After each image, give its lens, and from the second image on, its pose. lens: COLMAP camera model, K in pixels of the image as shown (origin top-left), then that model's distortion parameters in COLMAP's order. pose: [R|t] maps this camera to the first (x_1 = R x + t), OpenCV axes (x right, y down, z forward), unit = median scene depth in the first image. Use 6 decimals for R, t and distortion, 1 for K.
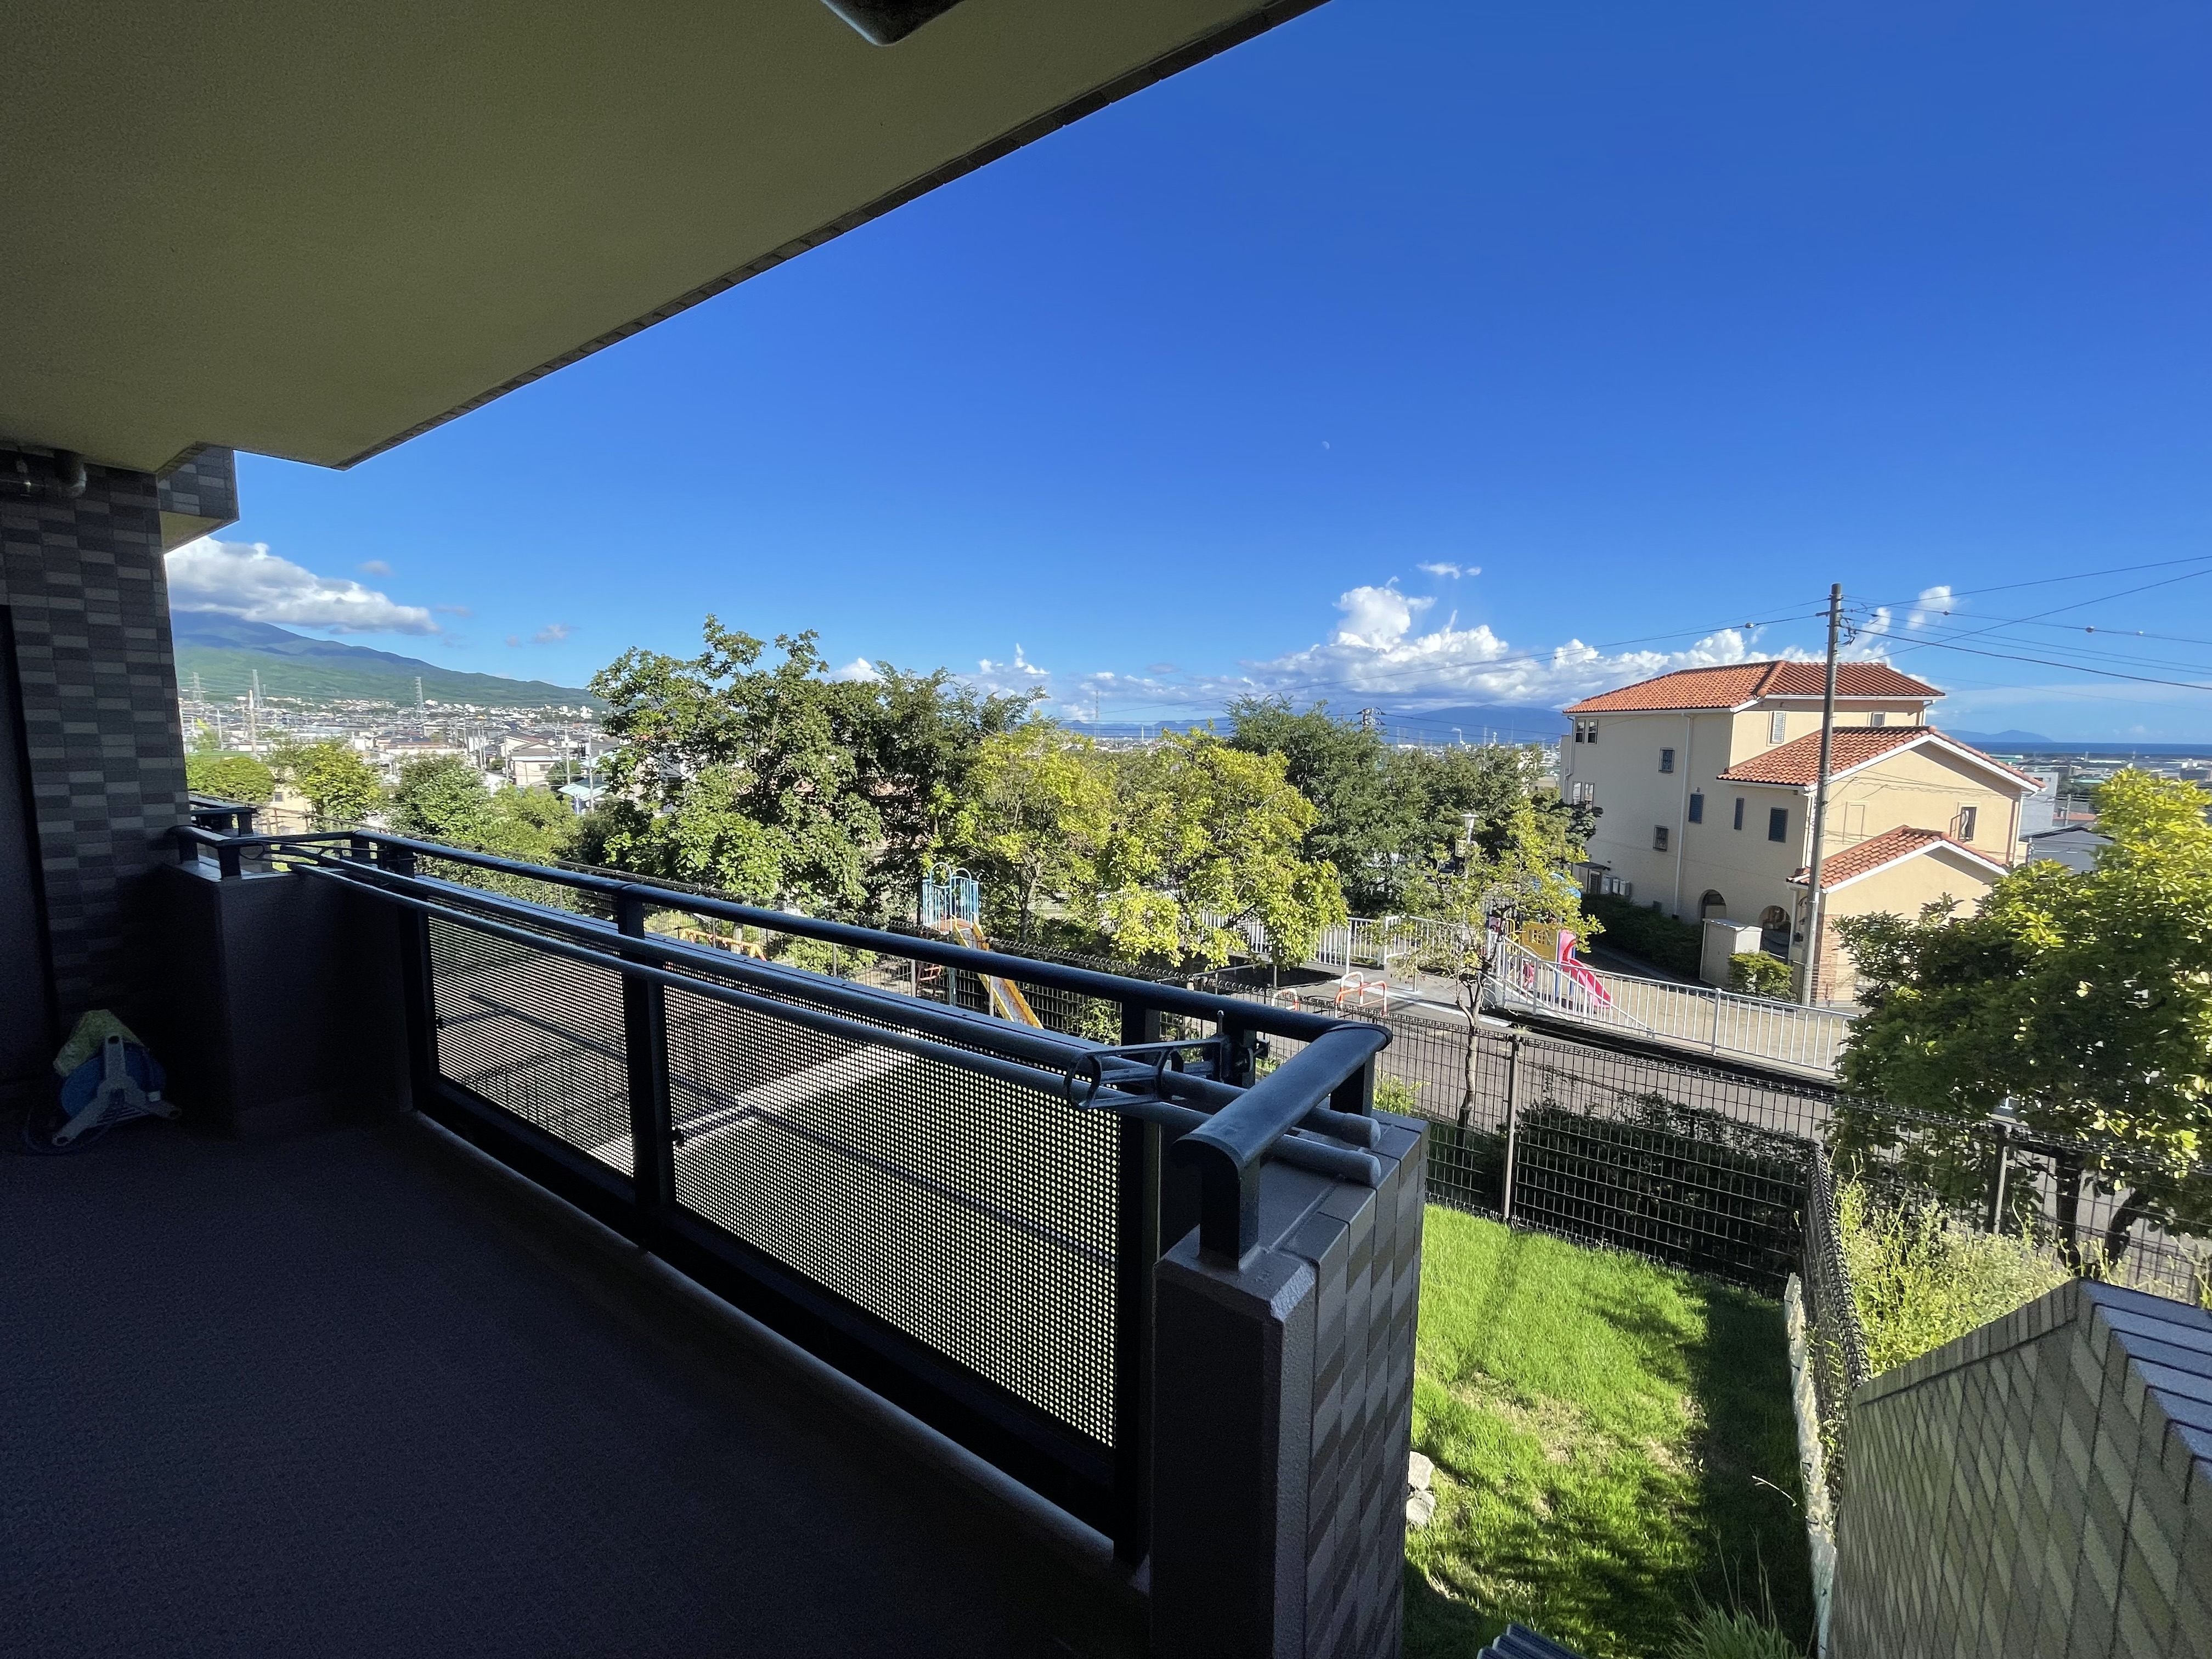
lens RADIAL K [[895.0, 0, 1111.0], [0, 895.0, 820.8], [0, 0, 1]] dist [0.000492, 0.000535]
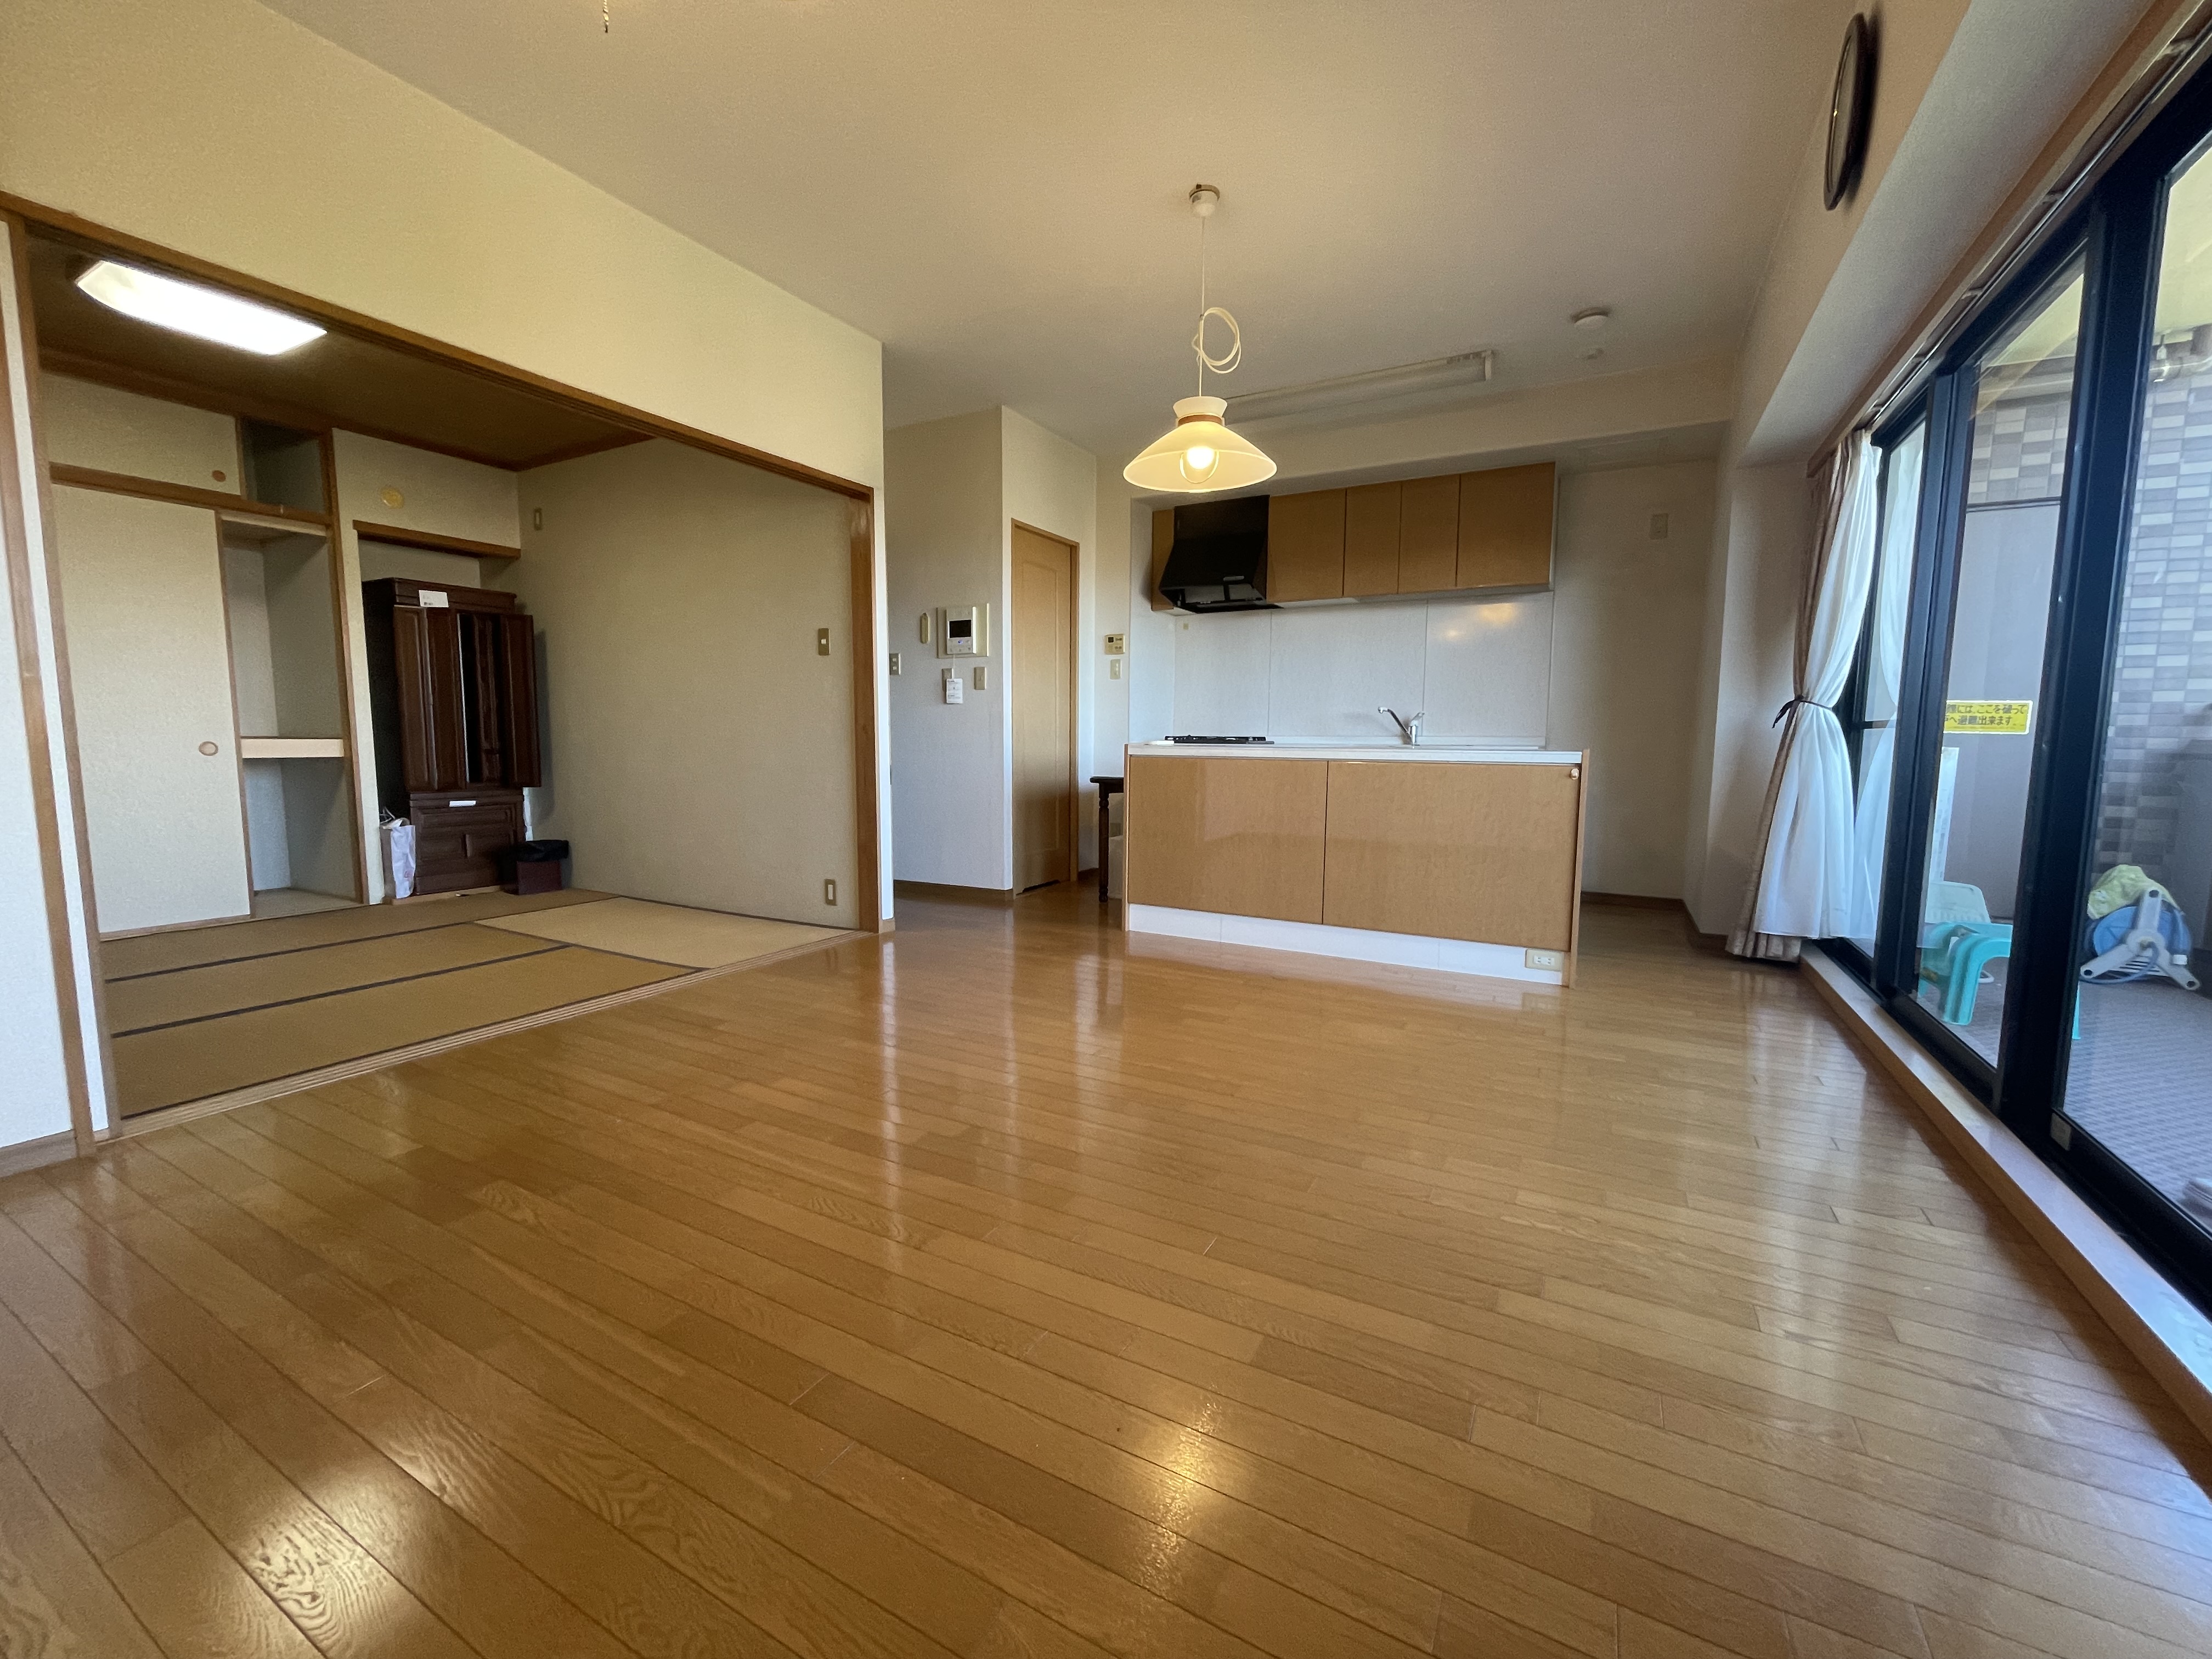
lens RADIAL K [[895.0, 0, 1113.7], [0, 895.0, 829.5], [0, 0, 1]] dist [0.000492, 0.000535]
pose [[0.105792, 0.095966, -0.989747, -0.209058], [-0.111836, 0.990166, 0.084052, 0.200535], [0.988079, 0.101797, 0.115484, -0.280698]]
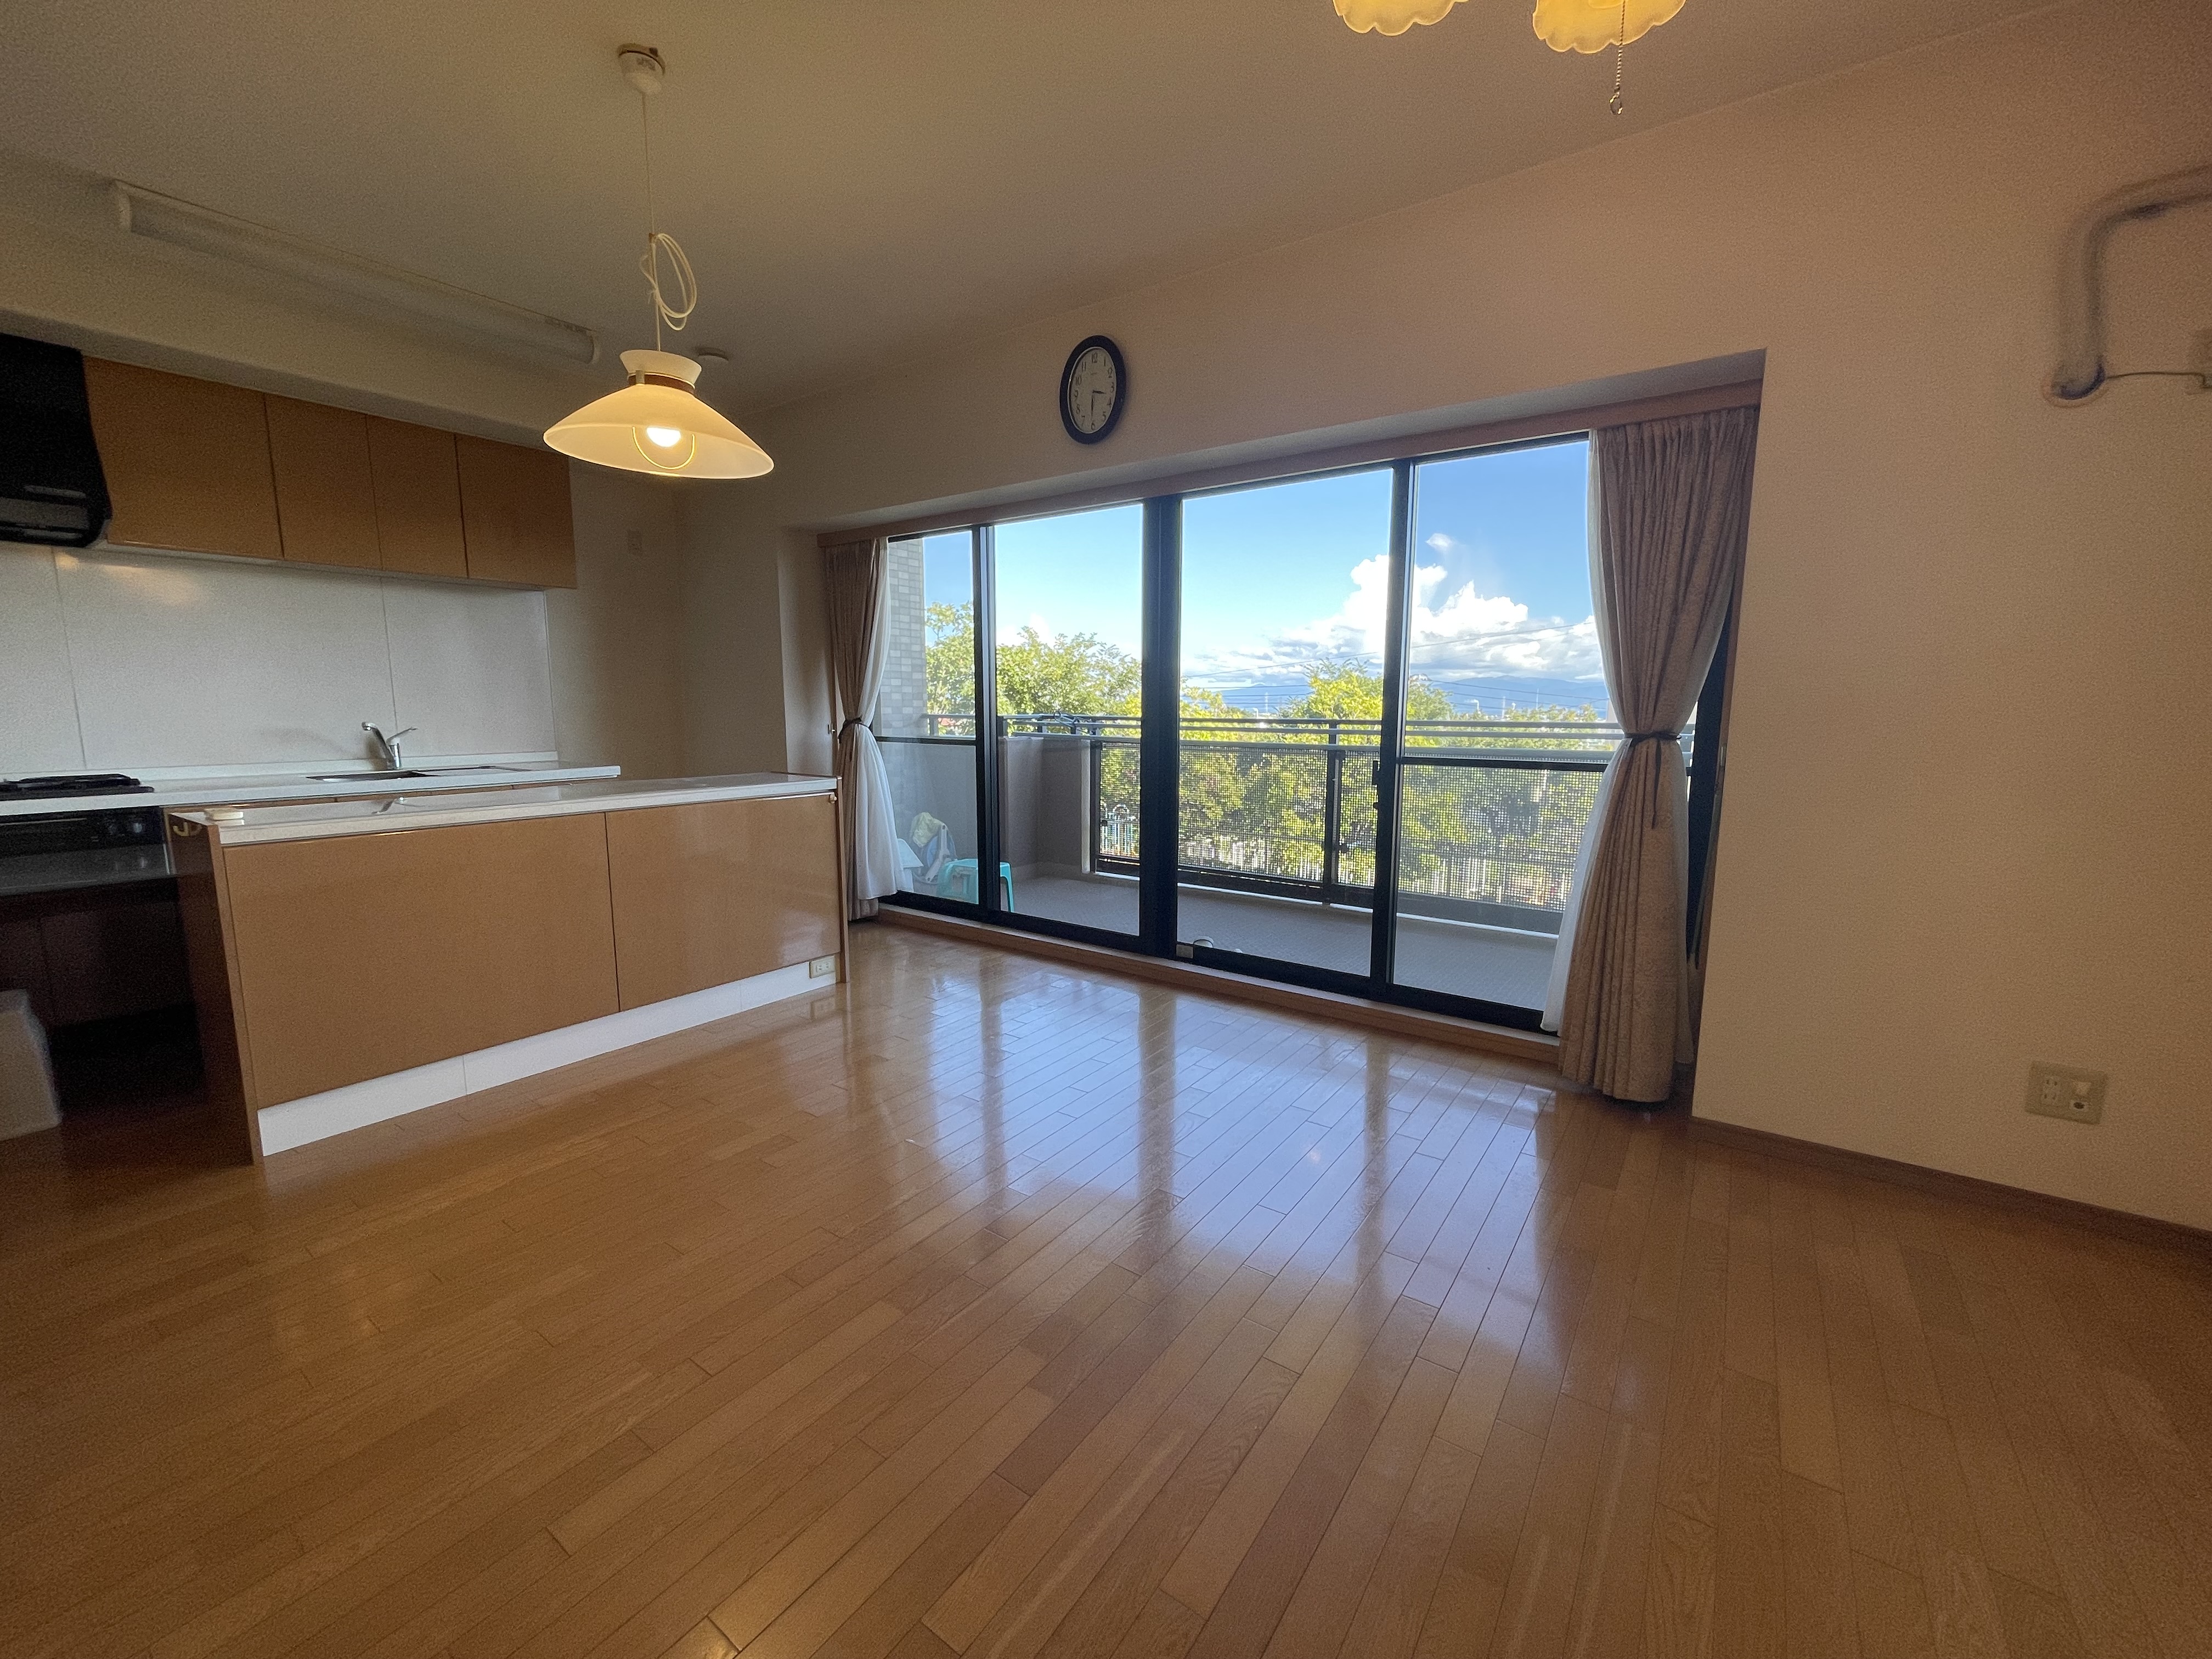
lens RADIAL K [[895.0, 0, 1094.8], [0, 895.0, 828.4], [0, 0, 1]] dist [0.000492, 0.000535]
pose [[0.999740, 0.000223, -0.022784, -0.705567], [0.000604, 0.999340, 0.036310, 0.167926], [0.022777, -0.036314, 0.999081, -0.717206]]
